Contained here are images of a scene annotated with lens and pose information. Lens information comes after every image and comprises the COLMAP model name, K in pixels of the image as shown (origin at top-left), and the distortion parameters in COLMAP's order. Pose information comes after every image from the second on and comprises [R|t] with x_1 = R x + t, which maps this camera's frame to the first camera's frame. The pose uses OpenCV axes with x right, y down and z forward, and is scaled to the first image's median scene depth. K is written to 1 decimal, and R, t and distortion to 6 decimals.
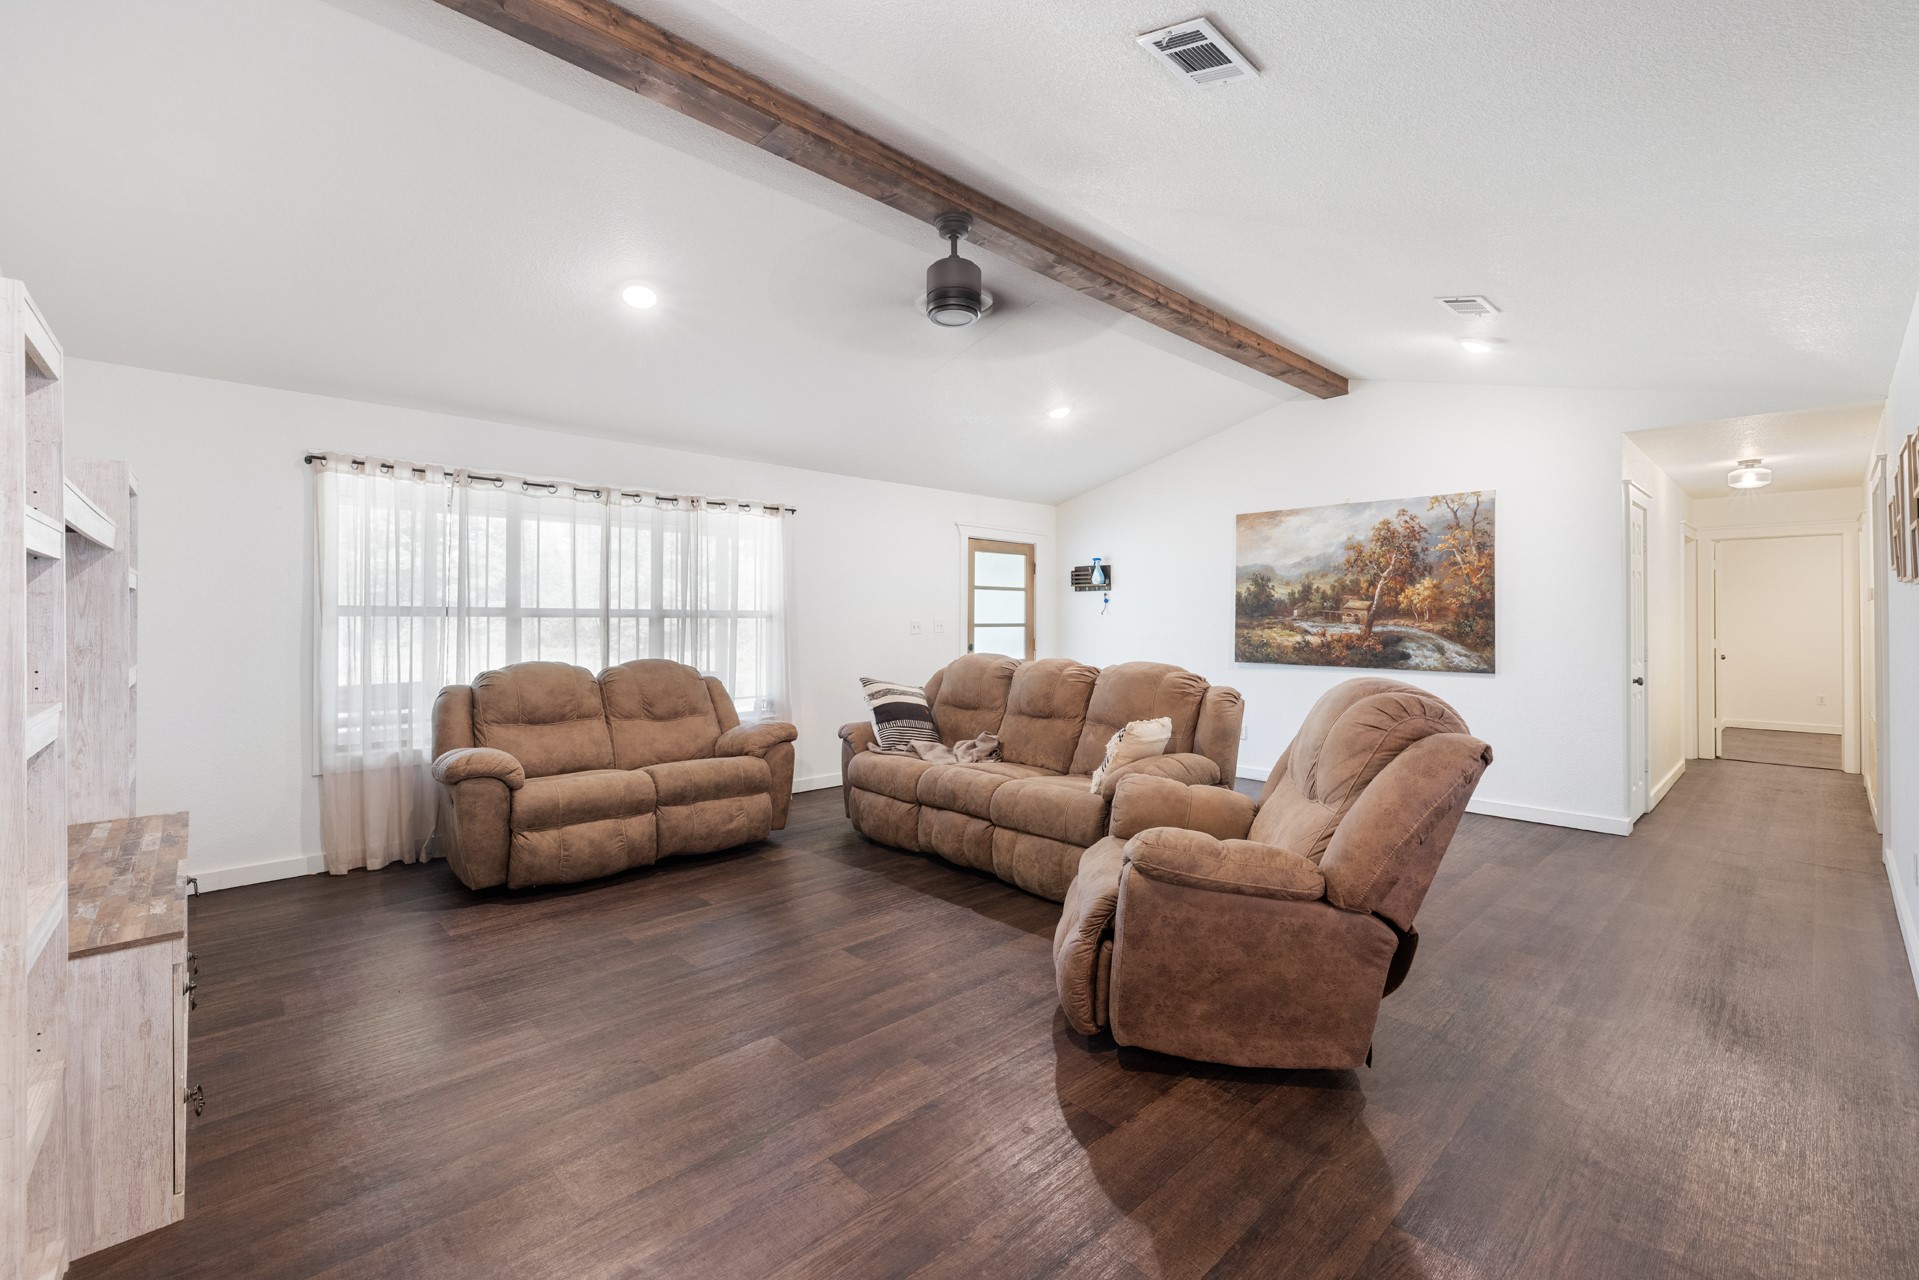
lens RADIAL K [[813.5, 0, 948.4], [0, 813.5, 623.3], [0, 0, 1]] dist [0.002532, 0.001068]
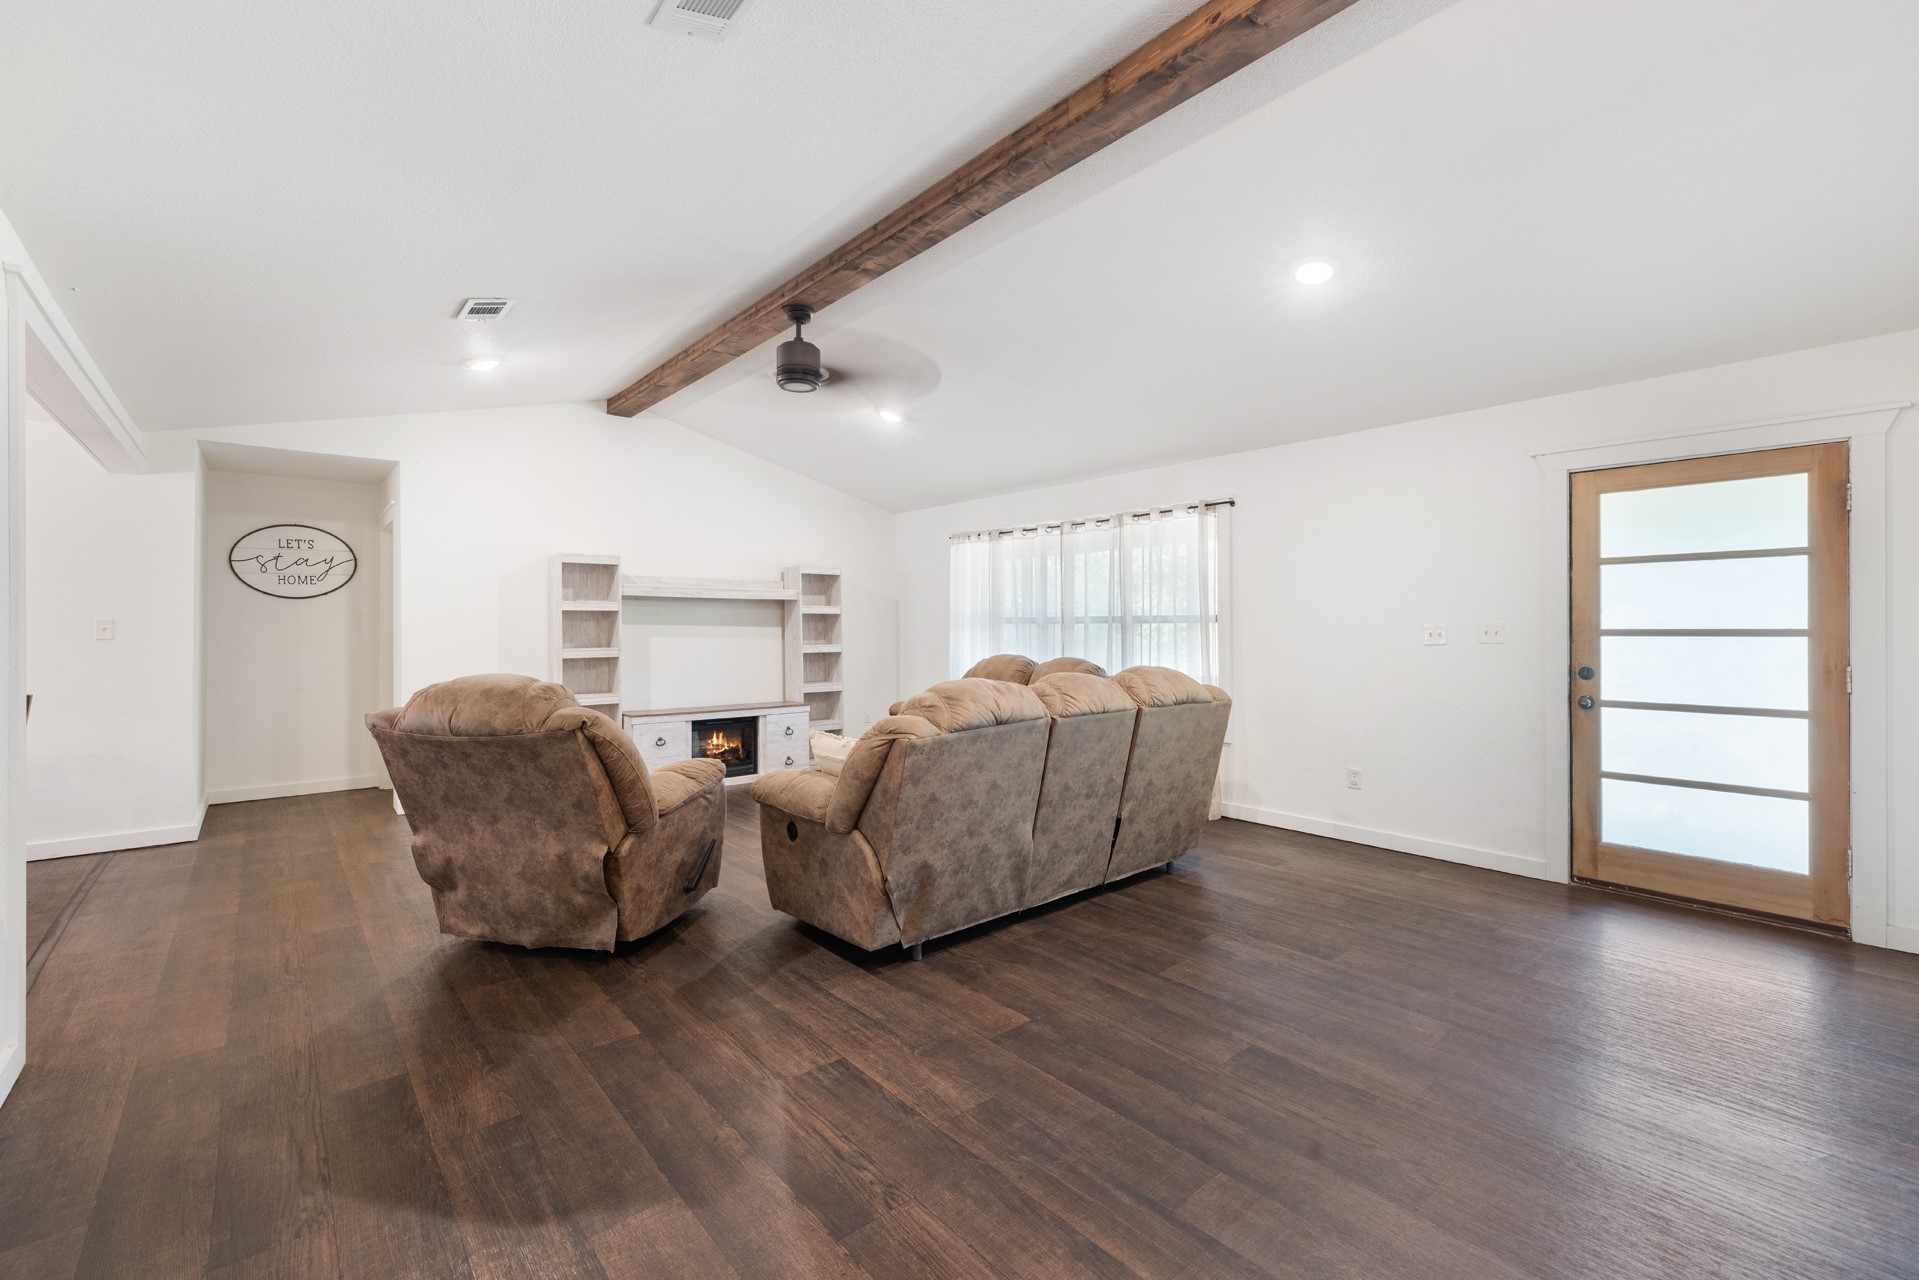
lens RADIAL K [[813.5, 0, 948.4], [0, 813.5, 633.9], [0, 0, 1]] dist [0.002532, 0.001068]
pose [[-0.056962, 0.010209, -0.998324, 0.533838], [-0.000107, 0.999948, 0.010231, -0.002664], [0.998376, 0.000690, -0.056958, 0.553130]]
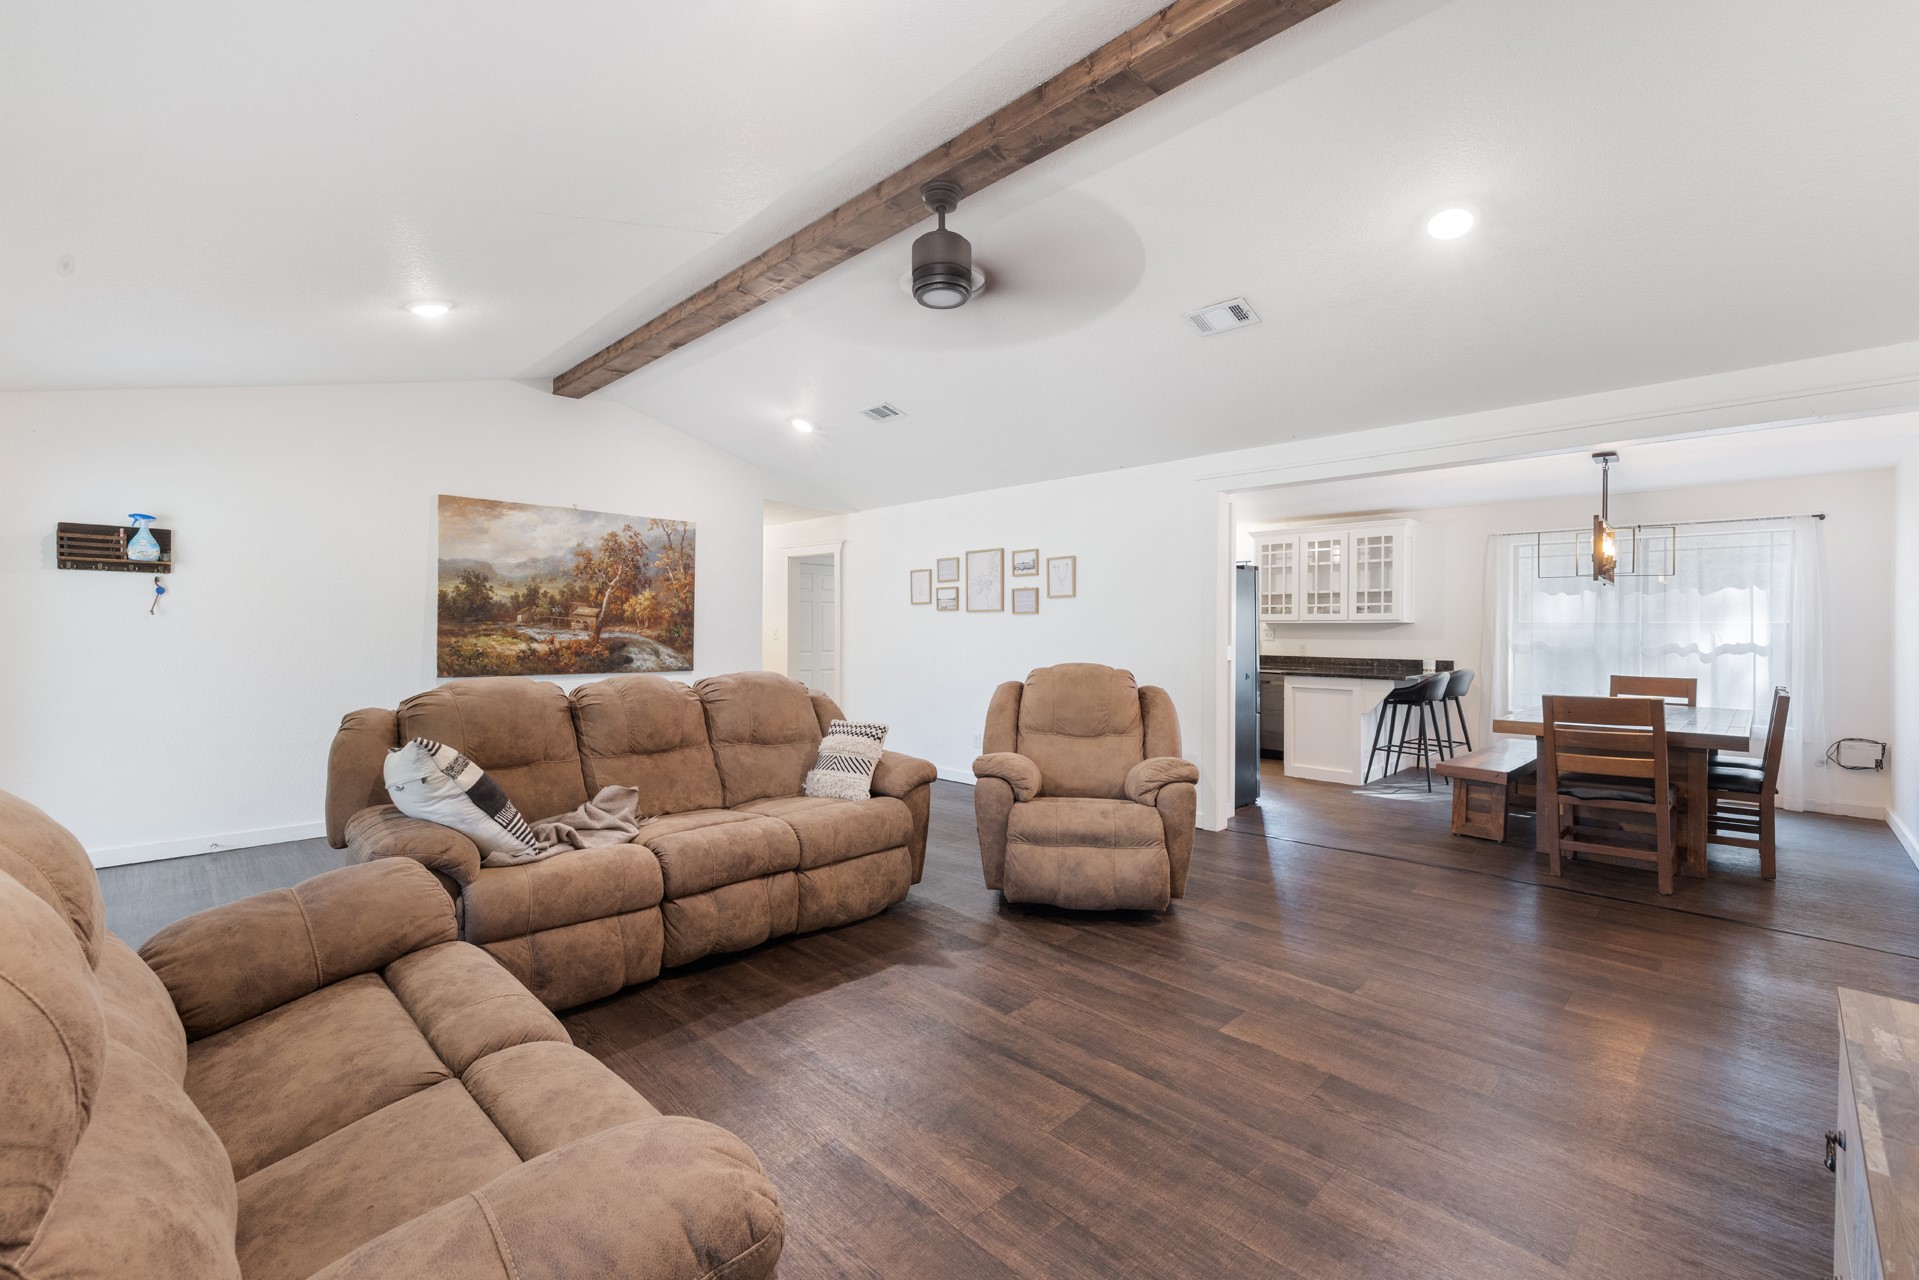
lens RADIAL K [[813.5, 0, 952.5], [0, 813.5, 635.2], [0, 0, 1]] dist [0.002532, 0.001068]
pose [[-0.033826, -0.006363, 0.999407, -0.550663], [-0.002221, 0.999978, 0.006292, -0.000910], [-0.999425, -0.002007, -0.033840, 0.611902]]
